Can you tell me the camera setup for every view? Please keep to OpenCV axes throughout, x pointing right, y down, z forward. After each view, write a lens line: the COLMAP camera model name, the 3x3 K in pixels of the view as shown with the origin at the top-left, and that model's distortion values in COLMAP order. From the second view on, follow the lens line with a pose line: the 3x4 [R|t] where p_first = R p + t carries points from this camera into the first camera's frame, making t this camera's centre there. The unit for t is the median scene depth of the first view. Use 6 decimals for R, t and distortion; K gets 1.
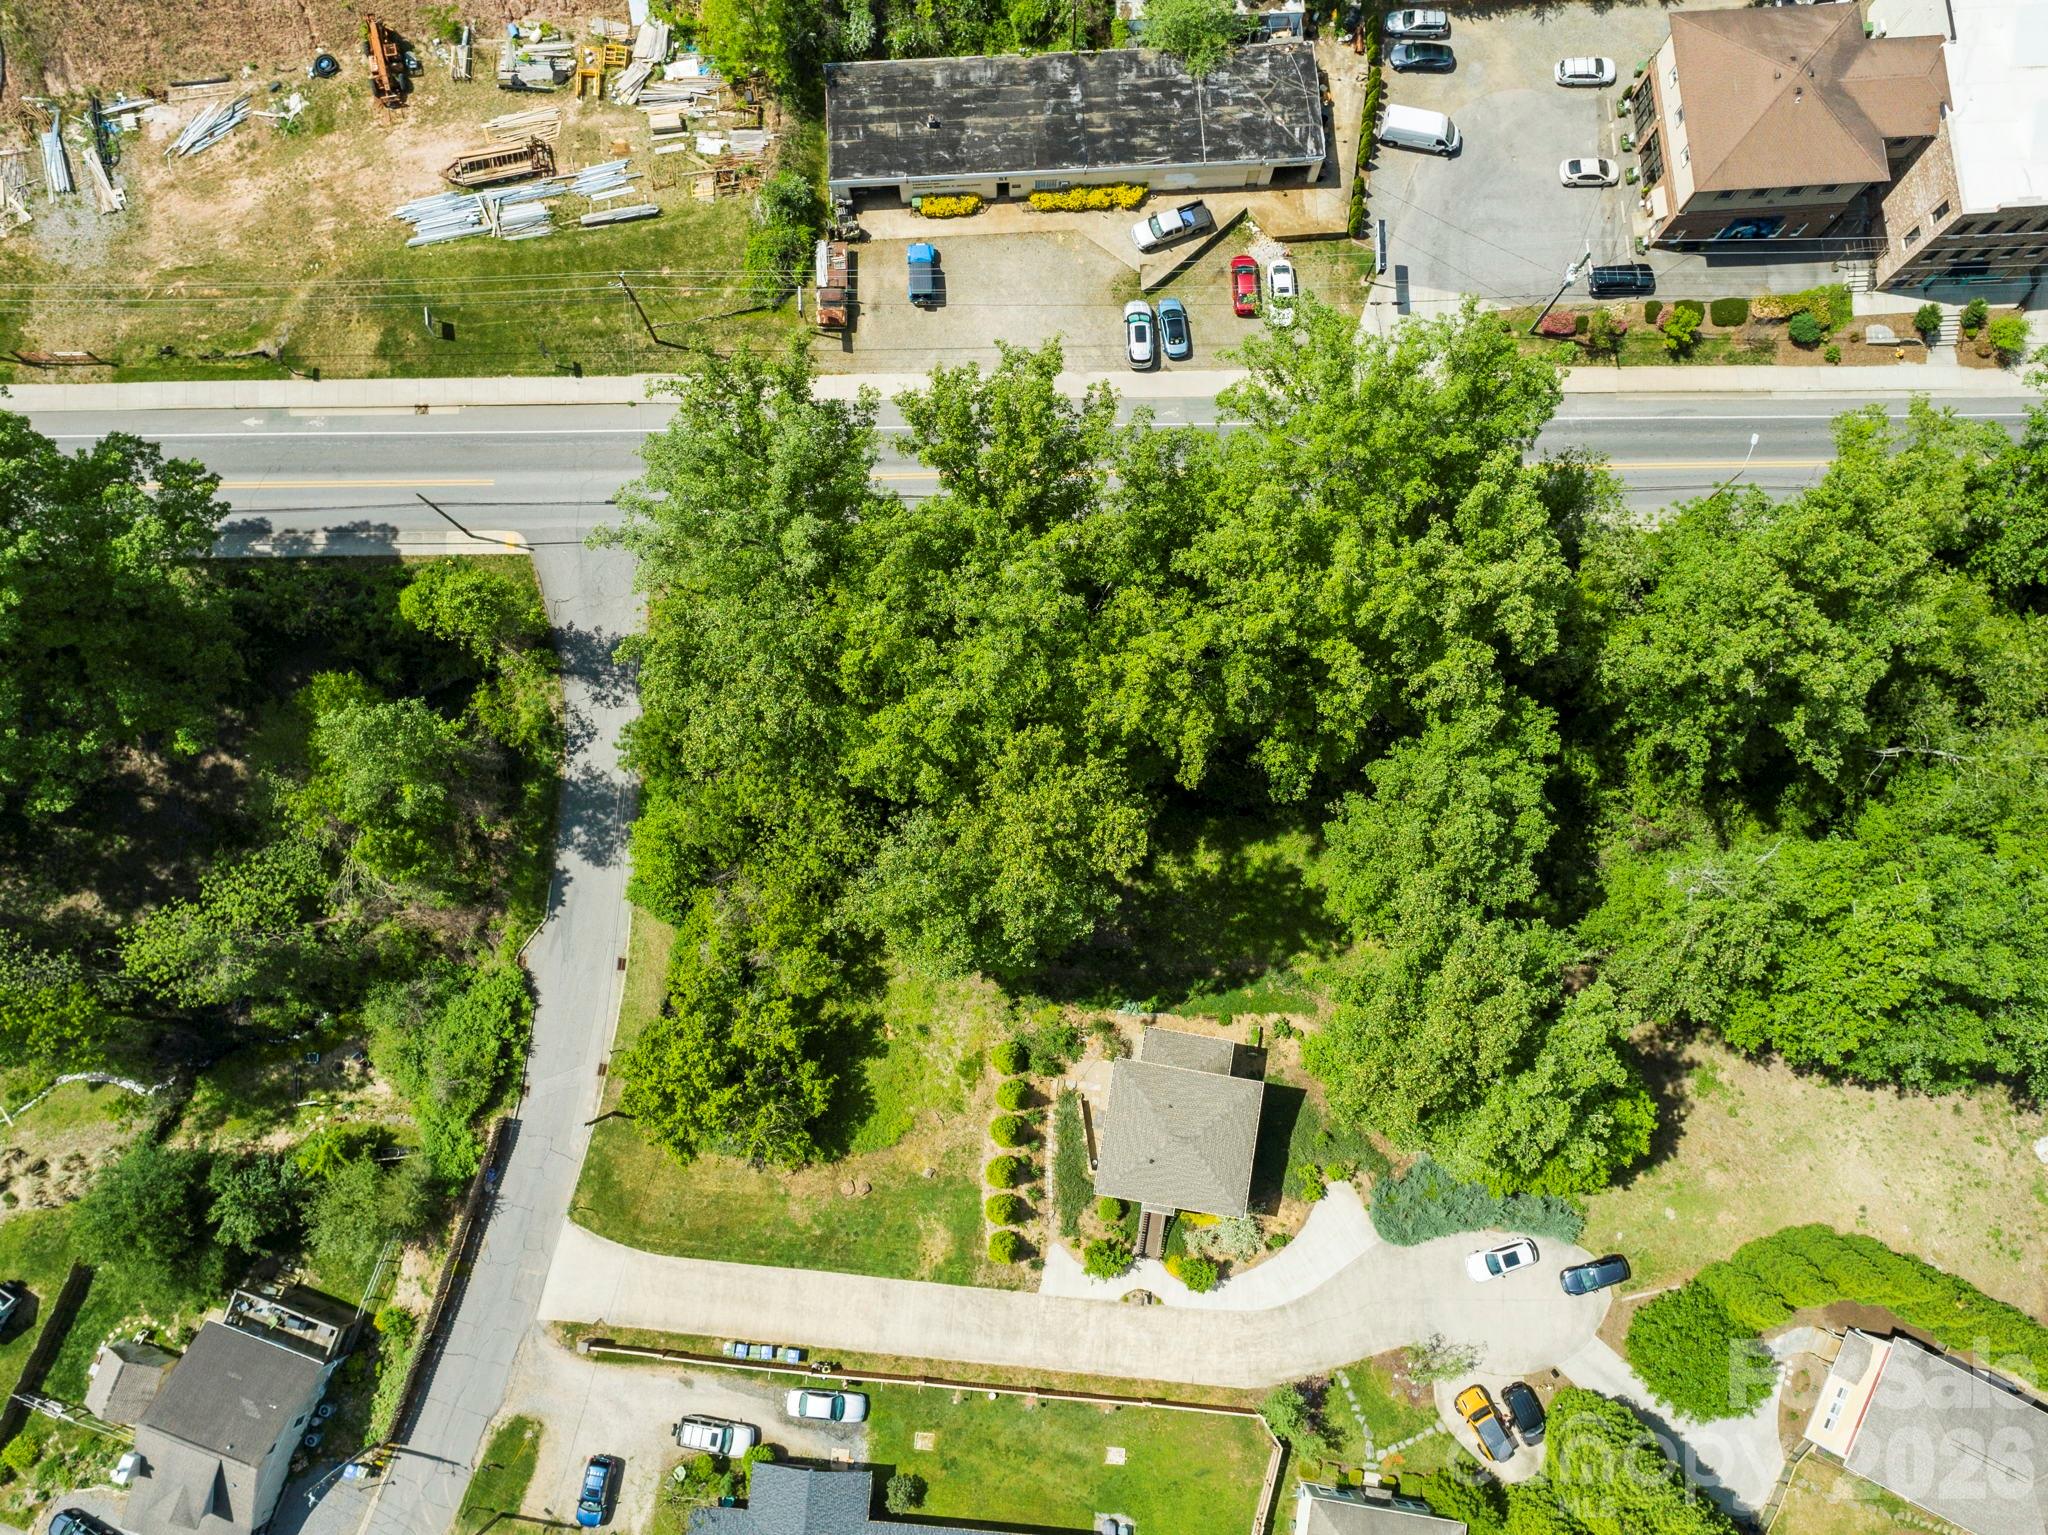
lens RADIAL K [[1555.0, 0, 1025.2], [0, 1555.0, 765.4], [0, 0, 1]] dist [-0.024890, 0.016333]
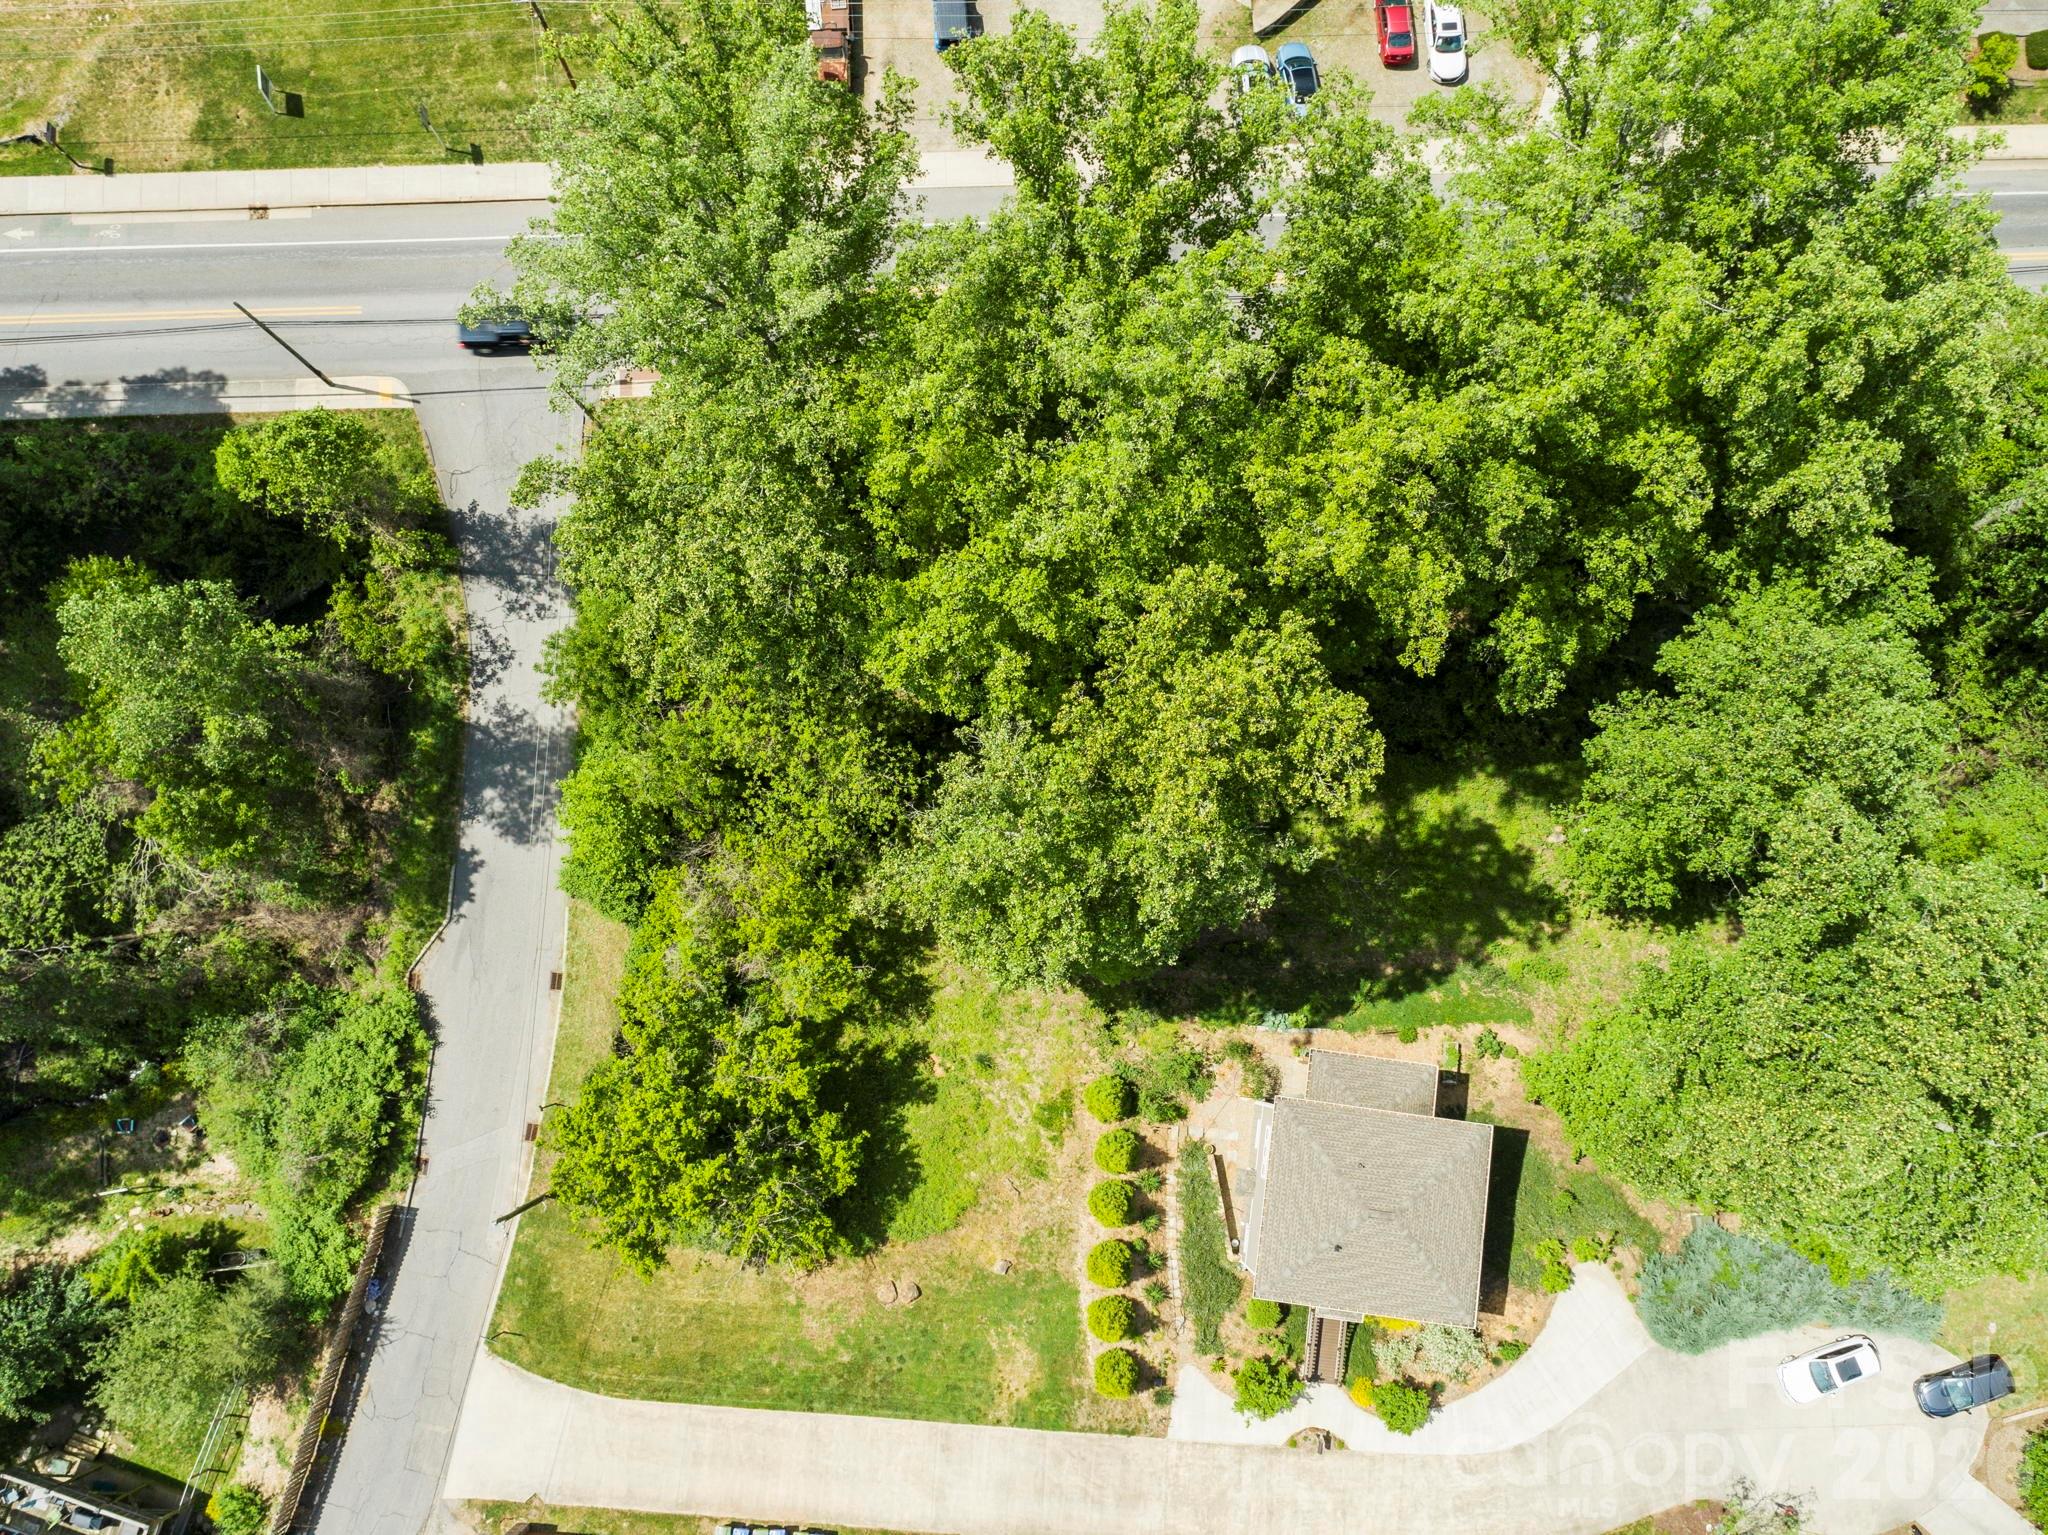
lens RADIAL K [[1555.0, 0, 1025.3], [0, 1555.0, 767.3], [0, 0, 1]] dist [-0.024890, 0.016333]
pose [[0.999593, -0.027529, 0.007445, -0.051357], [0.027579, 0.999597, -0.006782, 0.043162], [-0.007255, 0.006985, 0.999949, 0.304216]]
